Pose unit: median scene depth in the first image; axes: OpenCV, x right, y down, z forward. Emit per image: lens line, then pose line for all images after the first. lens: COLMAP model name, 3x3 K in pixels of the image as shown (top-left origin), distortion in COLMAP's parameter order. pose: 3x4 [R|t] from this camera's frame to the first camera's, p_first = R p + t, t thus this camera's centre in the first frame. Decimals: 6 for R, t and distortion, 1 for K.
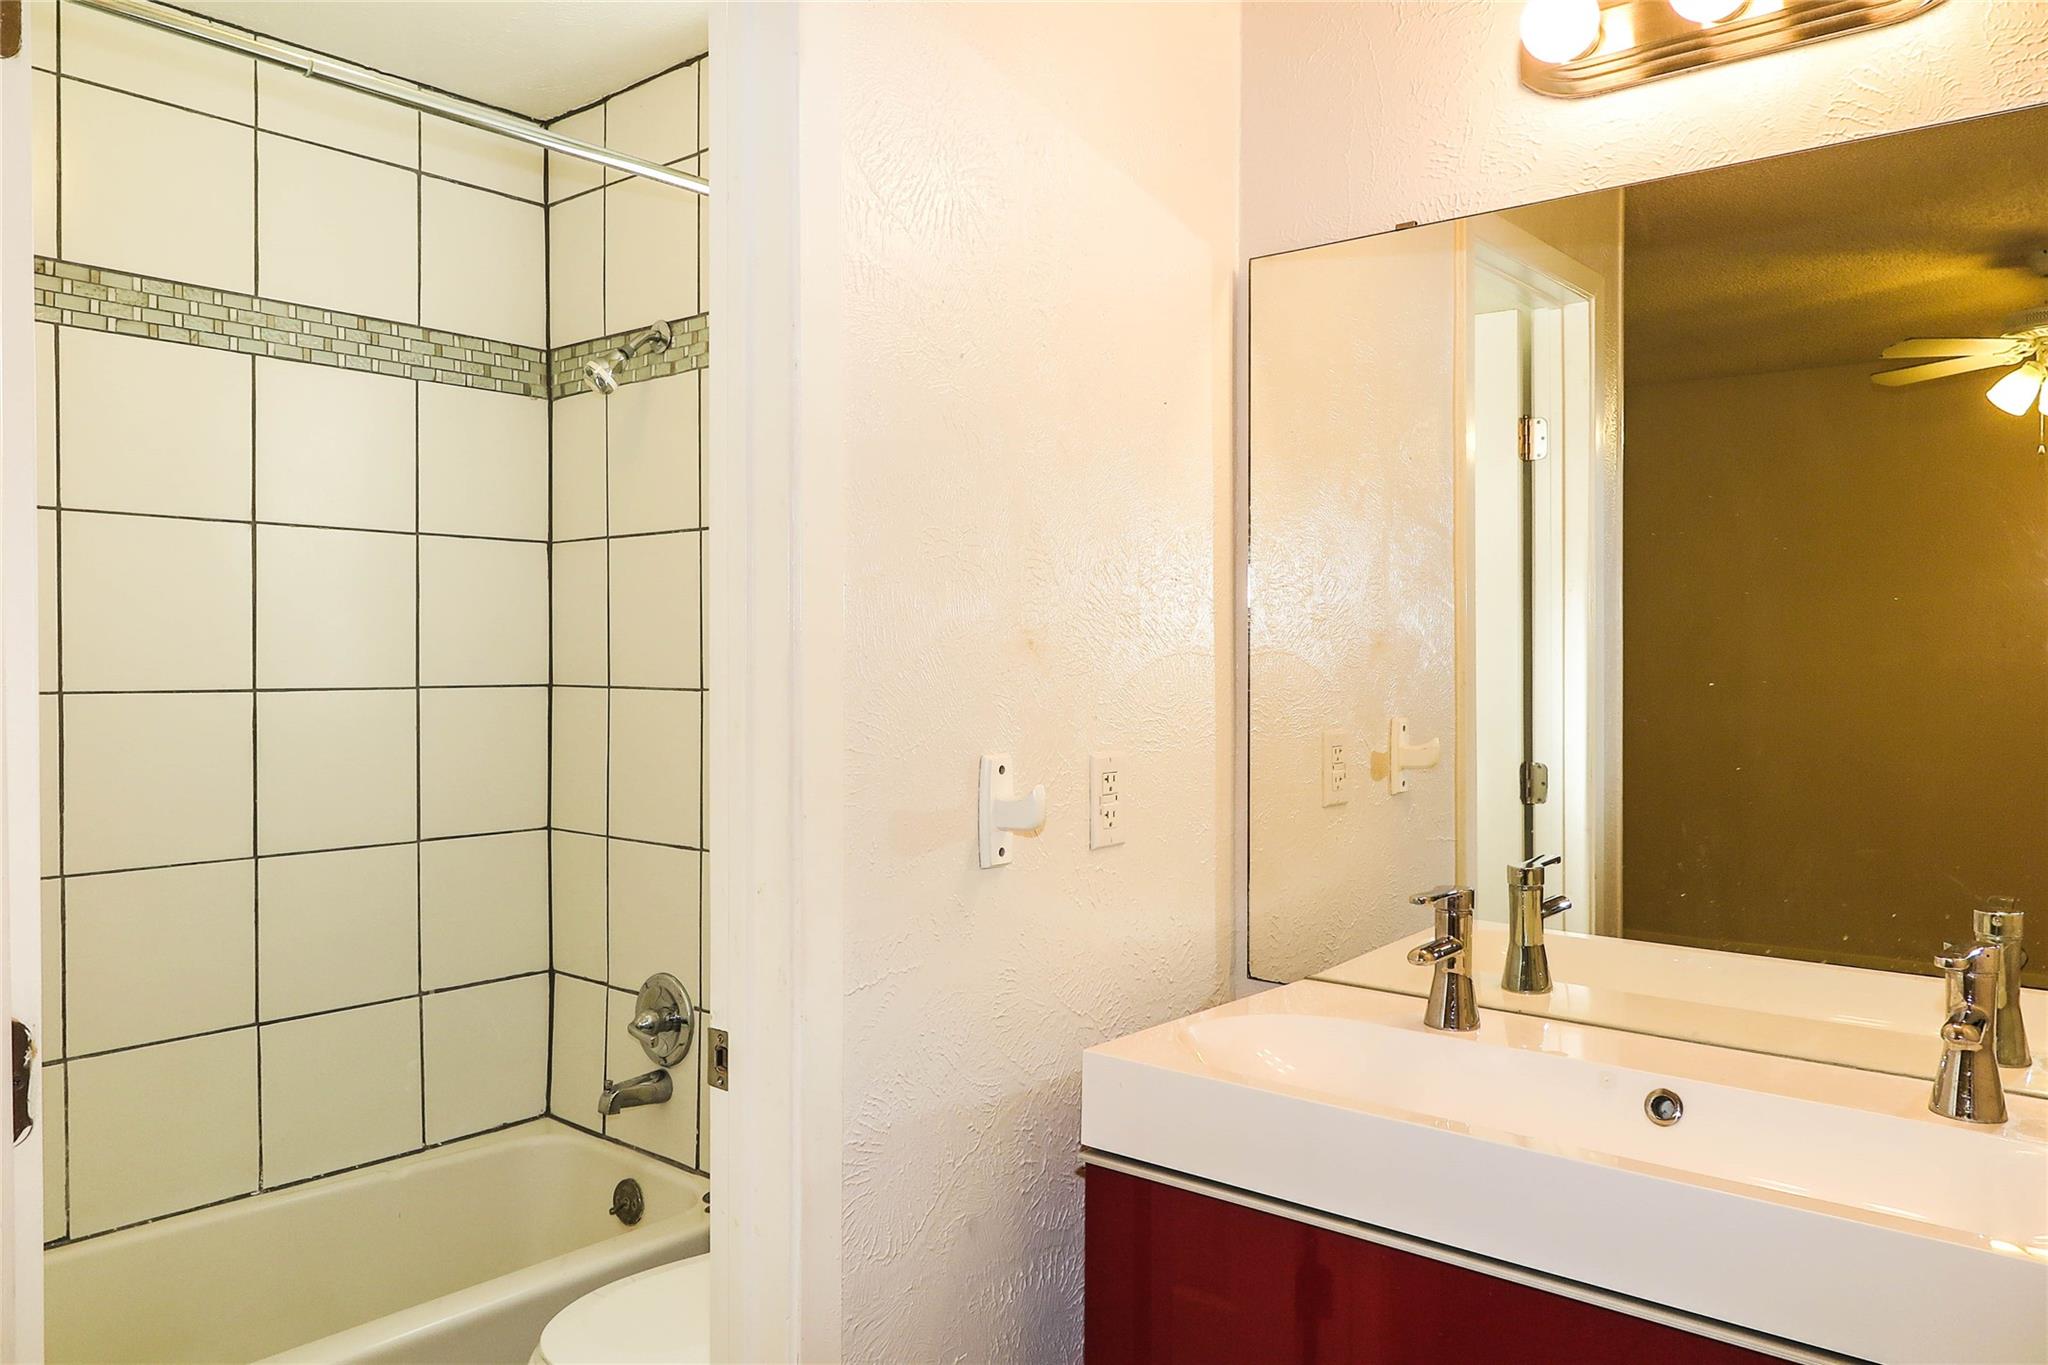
lens RADIAL K [[1416.3, 0, 1024.0], [0, 1416.3, 682.5], [0, 0, 1]] dist [-0.012123, 0.021634]
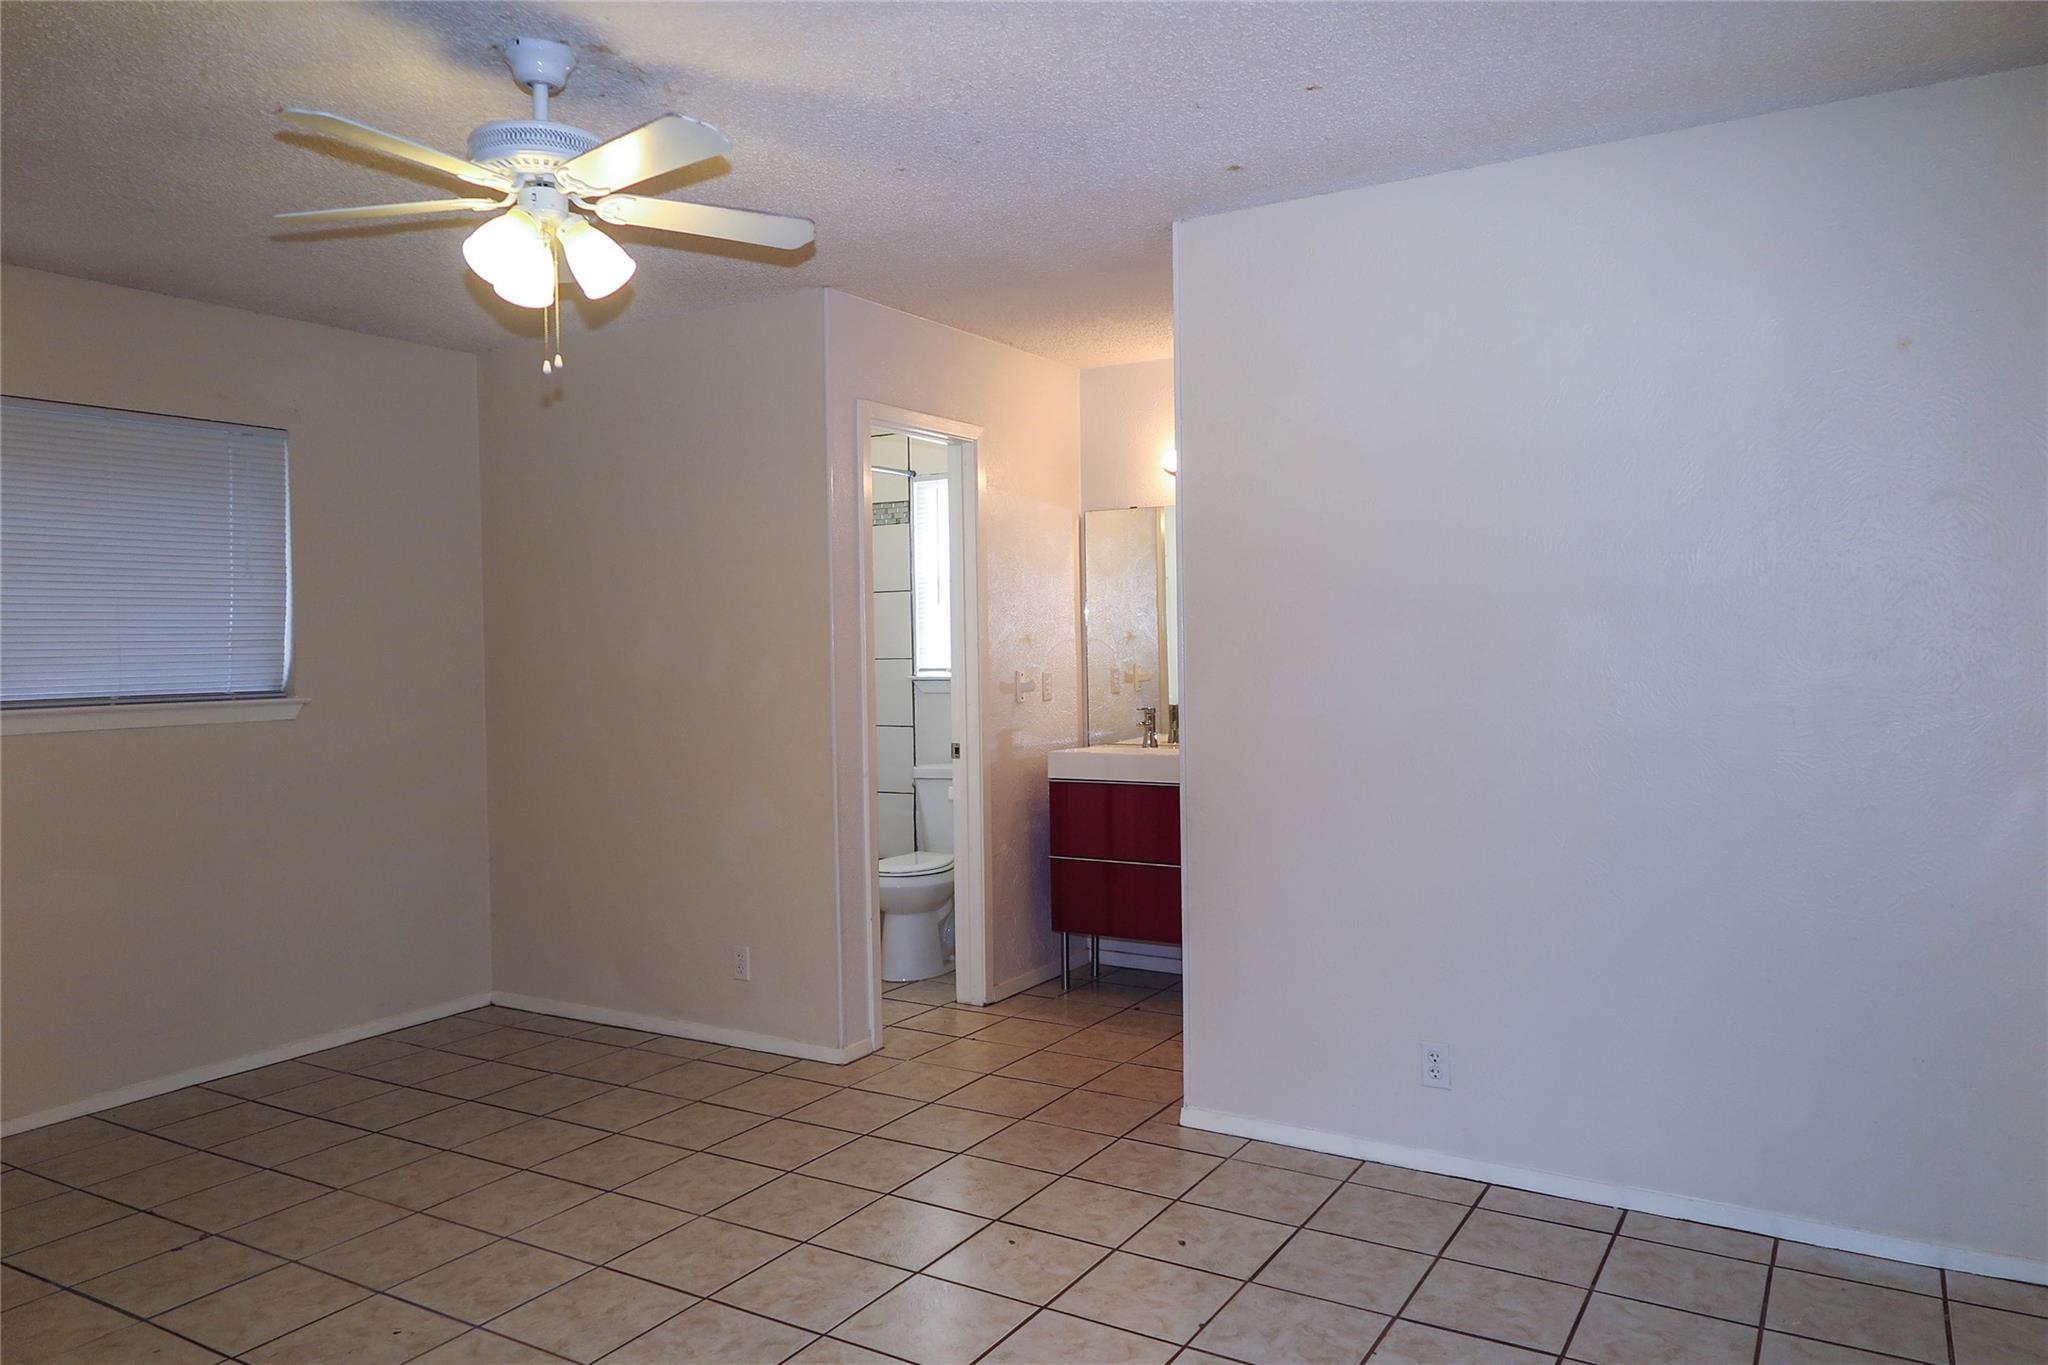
lens RADIAL K [[1416.3, 0, 1024.0], [0, 1416.3, 682.5], [0, 0, 1]] dist [-0.012123, 0.021634]
pose [[0.986828, -0.019960, 0.160535, -0.469809], [0.018766, 0.999784, 0.008952, 0.043038], [-0.160679, -0.005822, 0.986990, -2.008371]]
